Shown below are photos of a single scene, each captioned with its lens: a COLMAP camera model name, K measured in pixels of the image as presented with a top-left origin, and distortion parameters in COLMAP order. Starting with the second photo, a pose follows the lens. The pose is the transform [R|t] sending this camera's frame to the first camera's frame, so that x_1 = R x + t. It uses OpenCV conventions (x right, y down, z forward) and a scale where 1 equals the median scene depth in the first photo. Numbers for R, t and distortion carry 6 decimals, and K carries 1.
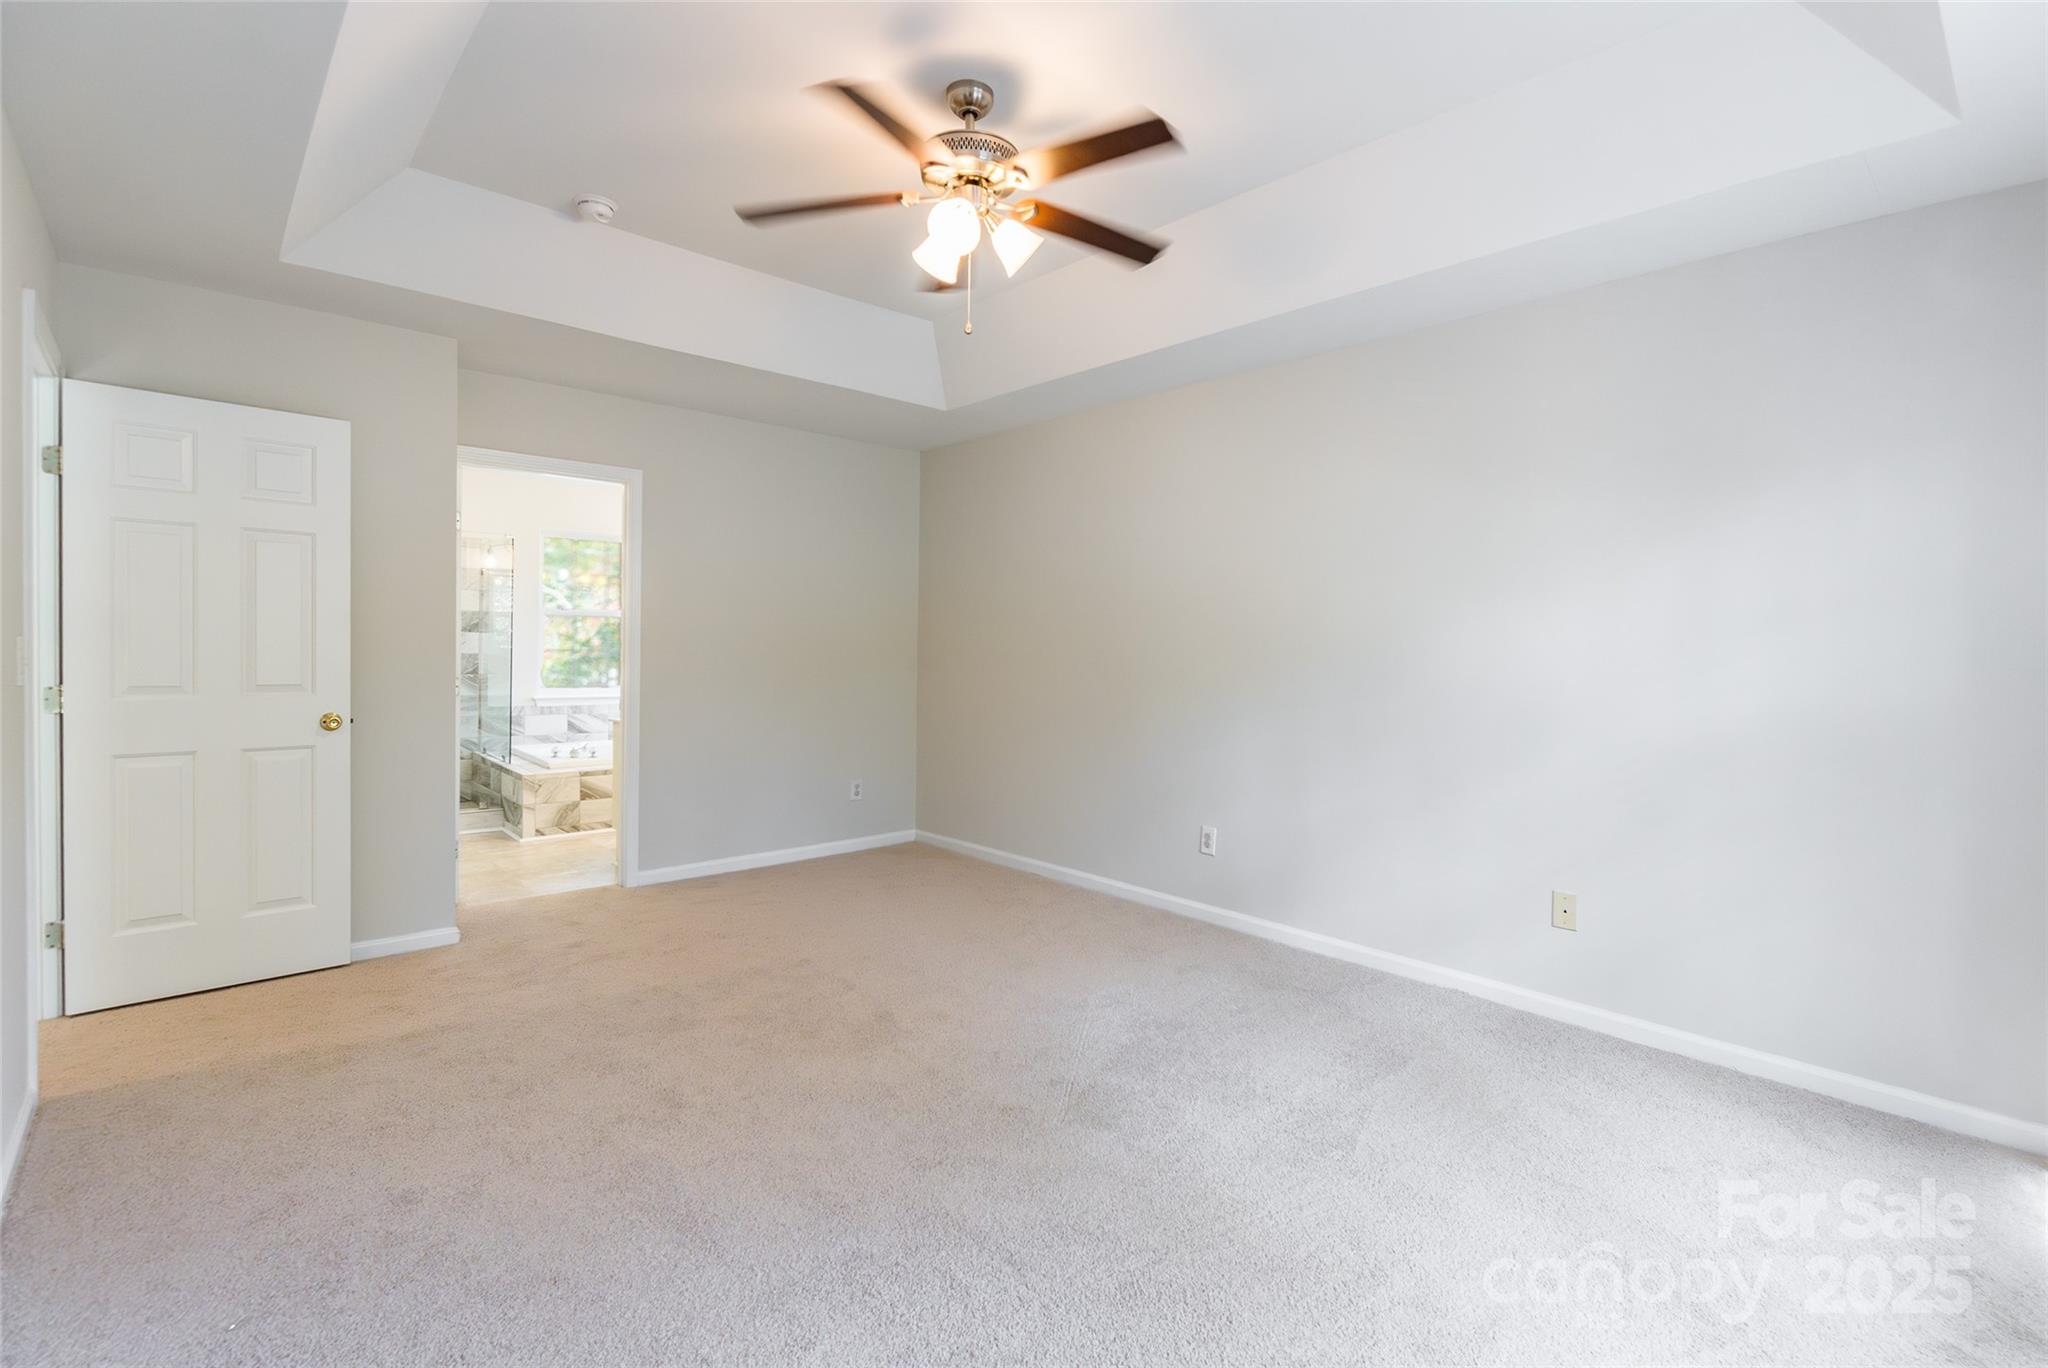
lens RADIAL K [[957.5, 0, 1020.2], [0, 957.5, 677.2], [0, 0, 1]] dist [-0.000552, -0.000076]
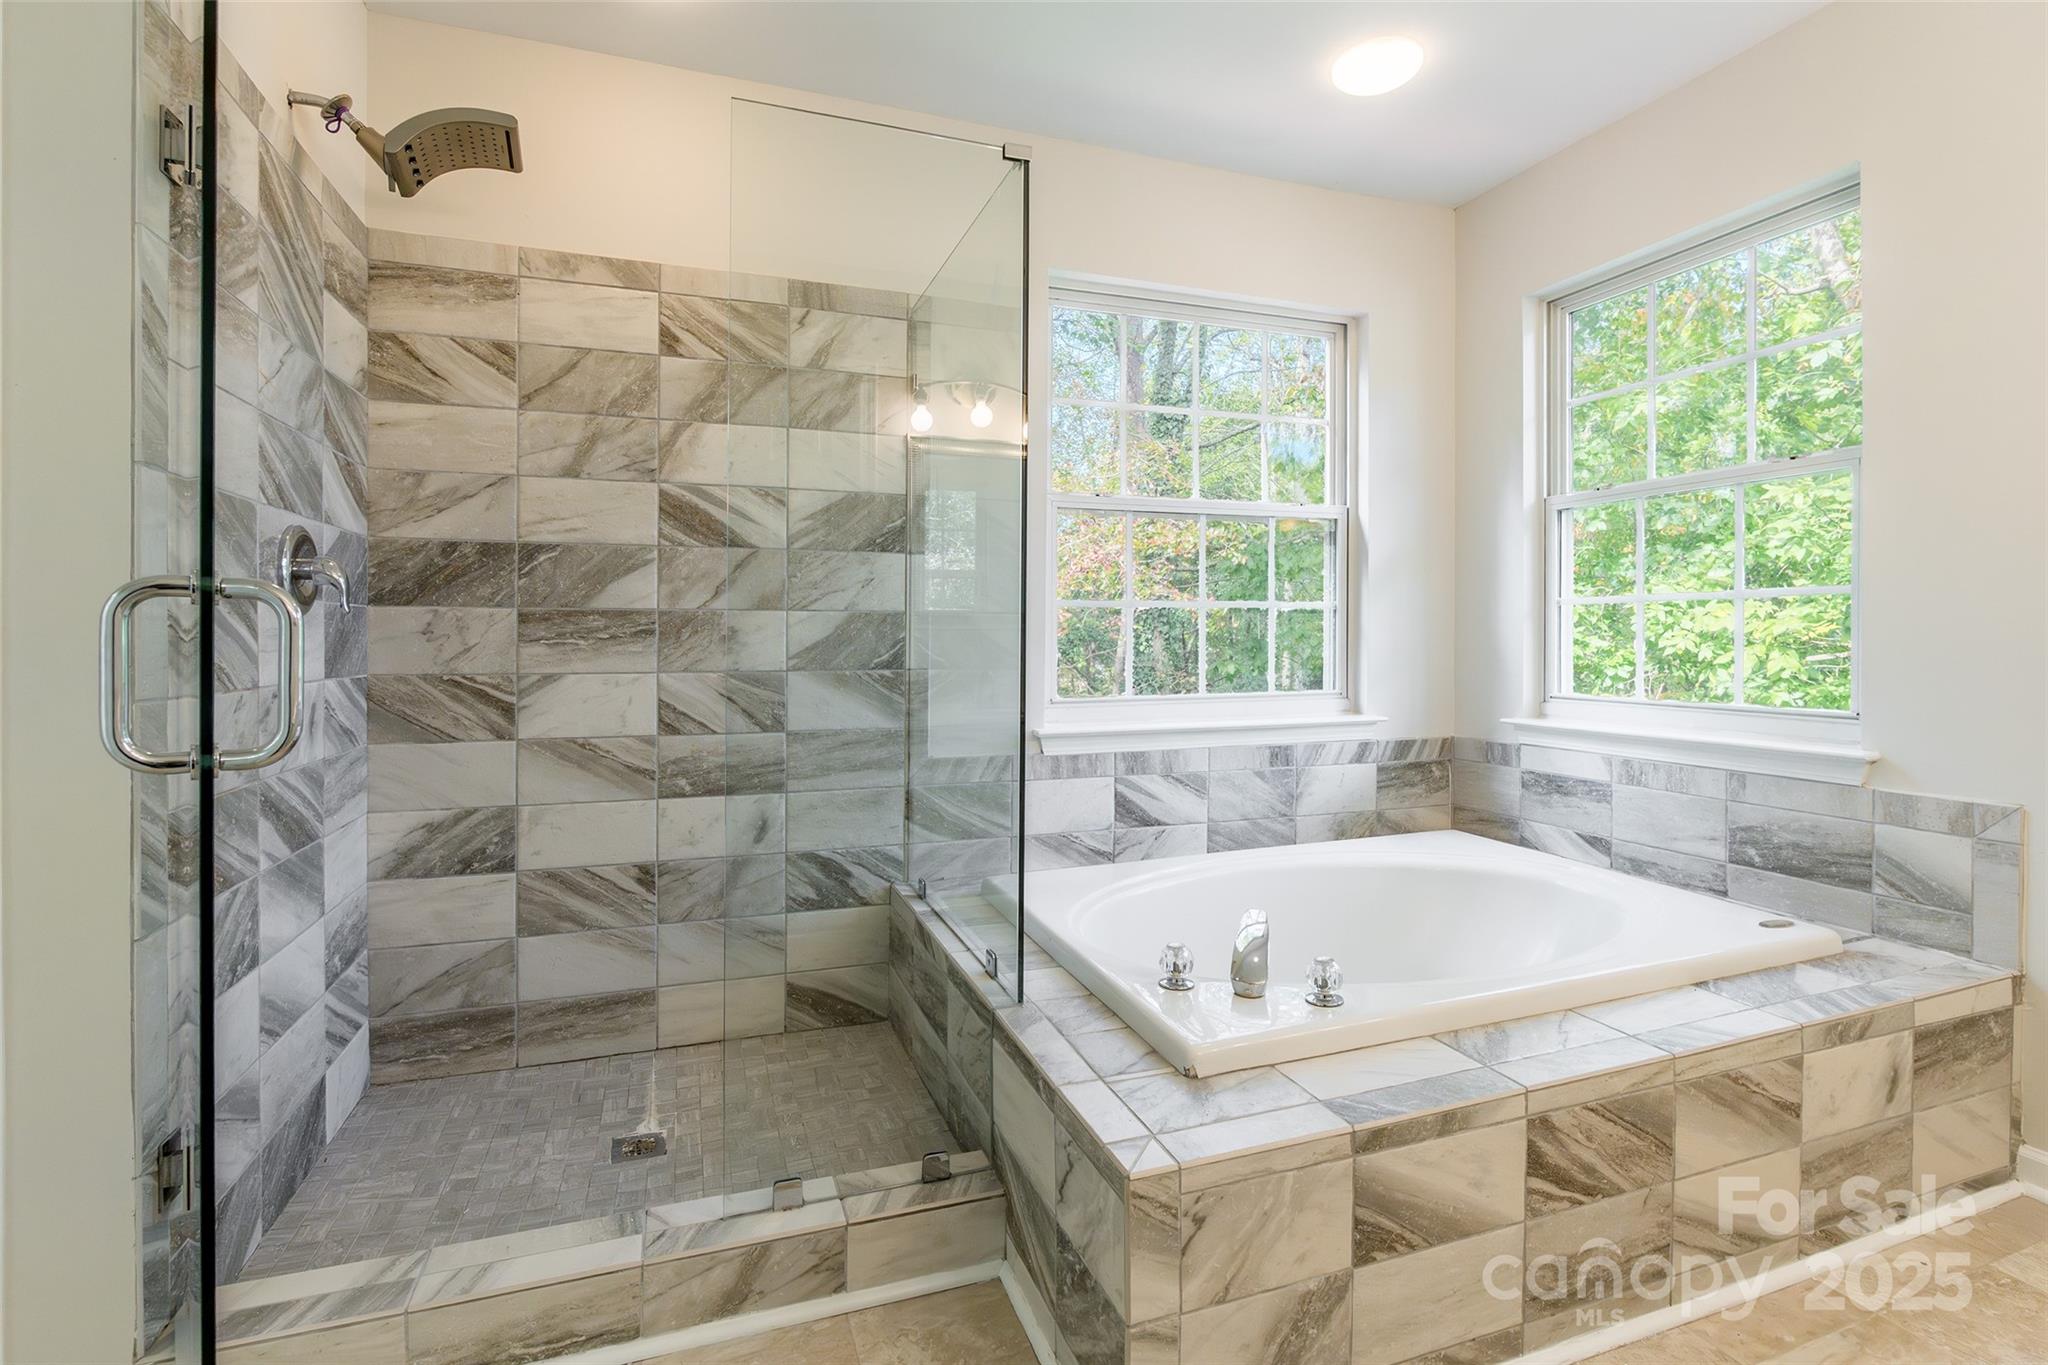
lens RADIAL K [[970.9, 0, 1016.5], [0, 970.9, 643.7], [0, 0, 1]] dist [-0.002758, -0.000382]
pose [[0.929407, -0.017206, -0.368656, -0.393206], [0.007488, 0.999586, -0.027776, -0.002263], [0.368982, 0.023054, 0.929151, 0.678178]]
